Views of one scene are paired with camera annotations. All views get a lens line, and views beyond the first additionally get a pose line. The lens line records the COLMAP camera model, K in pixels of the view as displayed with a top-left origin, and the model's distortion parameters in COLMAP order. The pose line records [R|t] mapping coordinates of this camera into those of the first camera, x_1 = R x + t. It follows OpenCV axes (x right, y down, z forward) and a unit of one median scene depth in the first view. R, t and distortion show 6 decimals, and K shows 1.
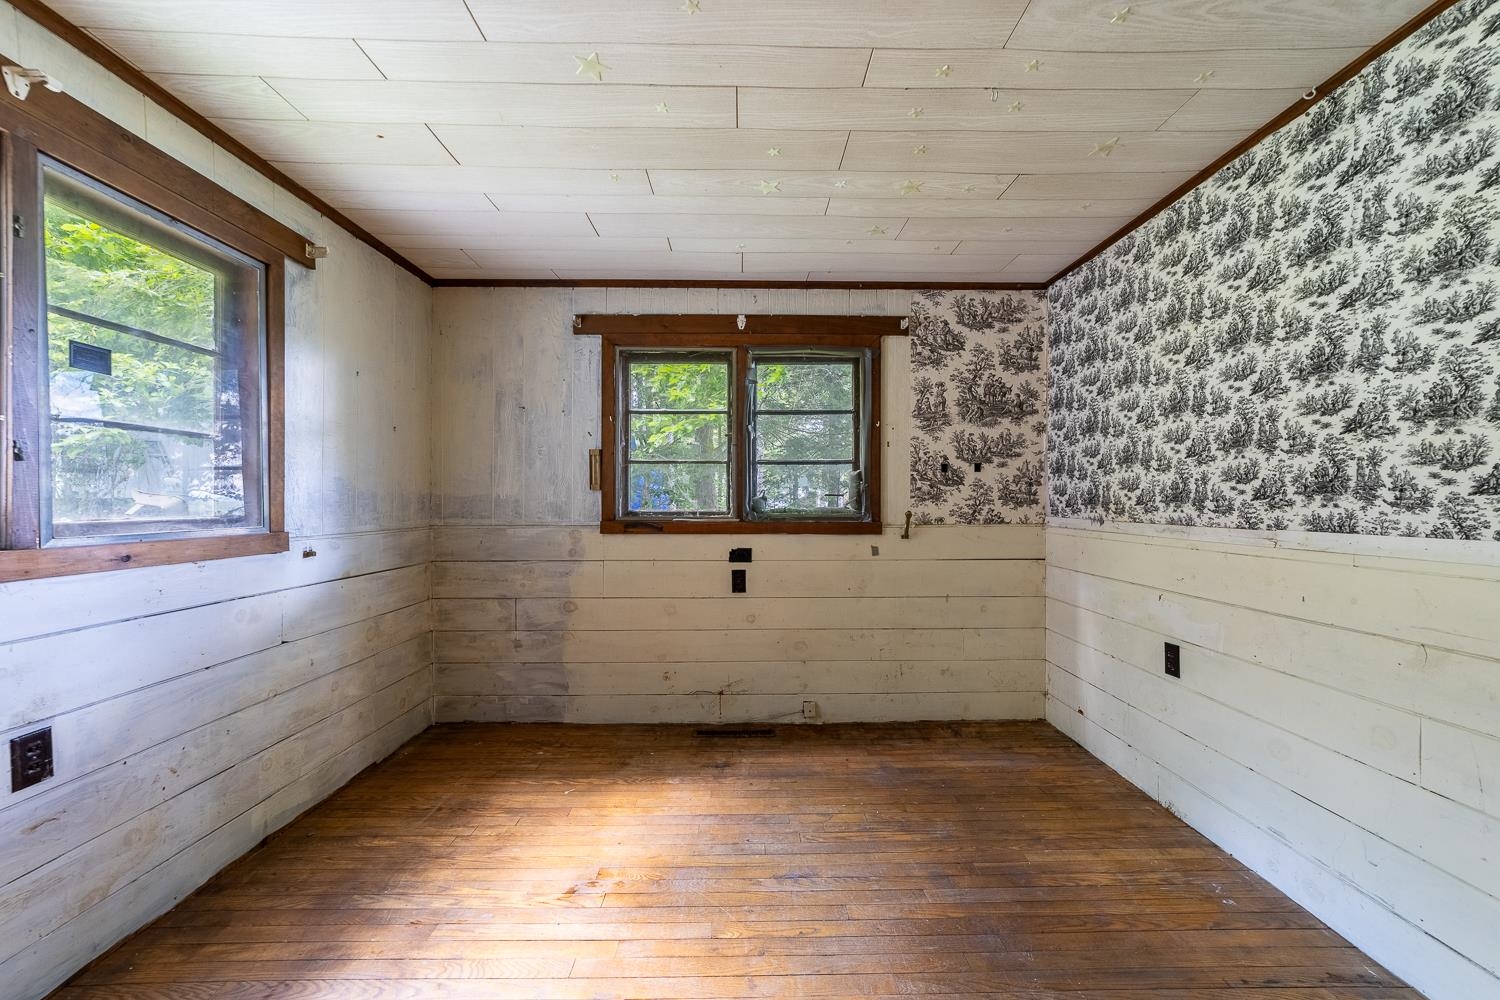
lens RADIAL K [[615.6, 0, 764.7], [0, 615.6, 510.0], [0, 0, 1]] dist [-0.017967, 0.008097]
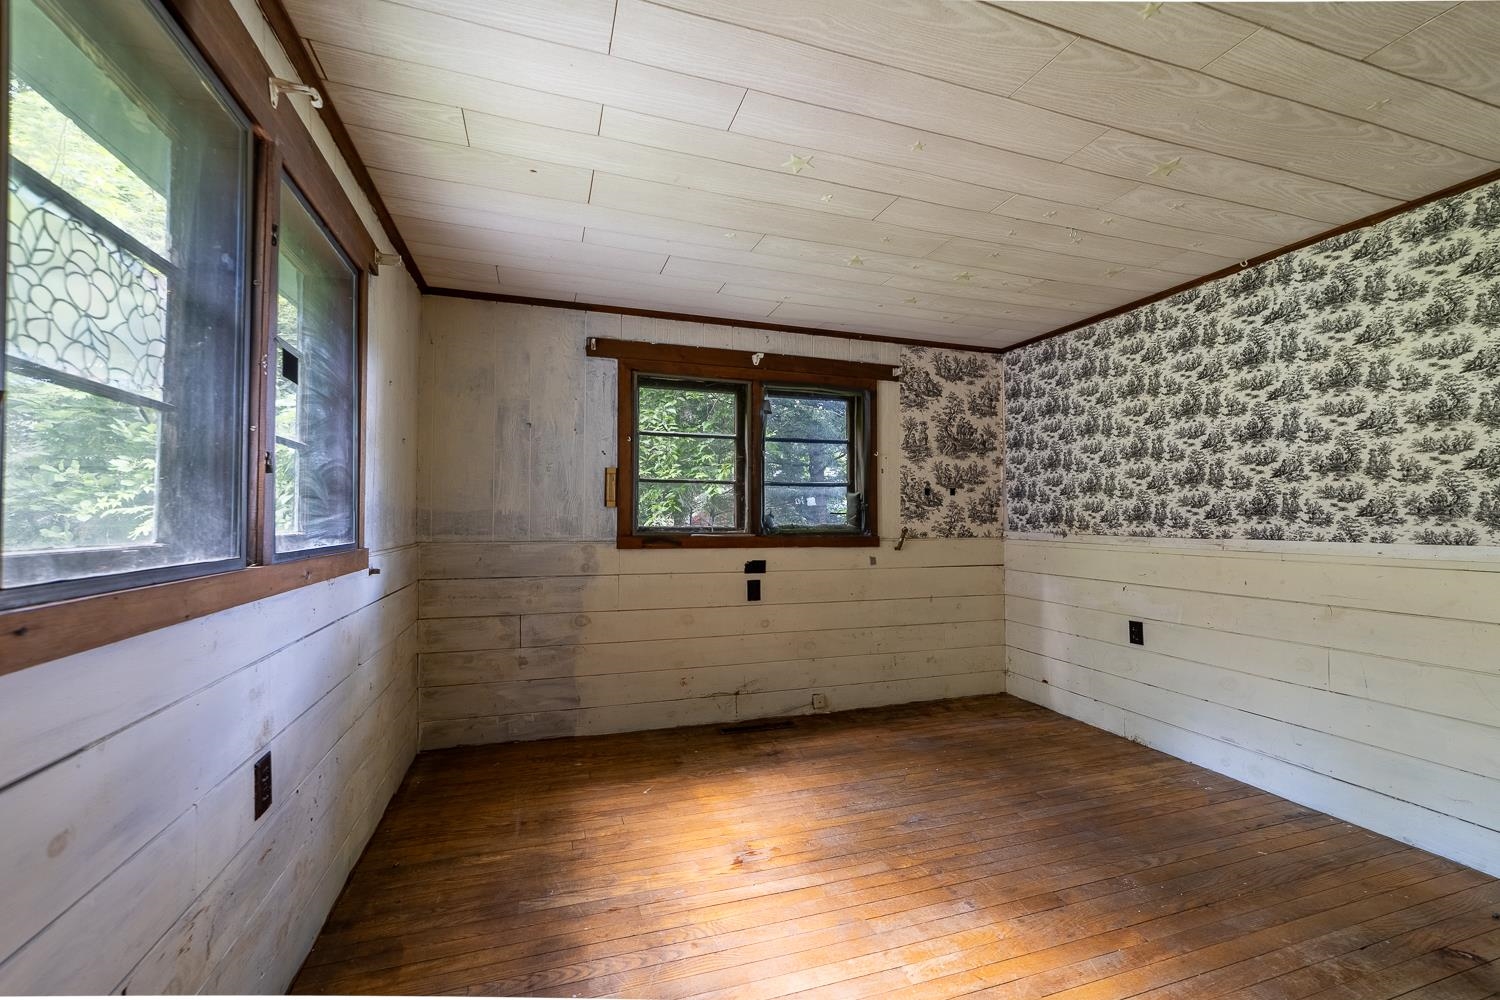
lens RADIAL K [[615.6, 0, 751.9], [0, 615.6, 508.8], [0, 0, 1]] dist [-0.017967, 0.008097]
pose [[0.959968, 0.008679, 0.279977, -0.404645], [-0.000281, 0.999549, -0.030021, 0.002341], [-0.280111, 0.028741, 0.959537, -0.076379]]
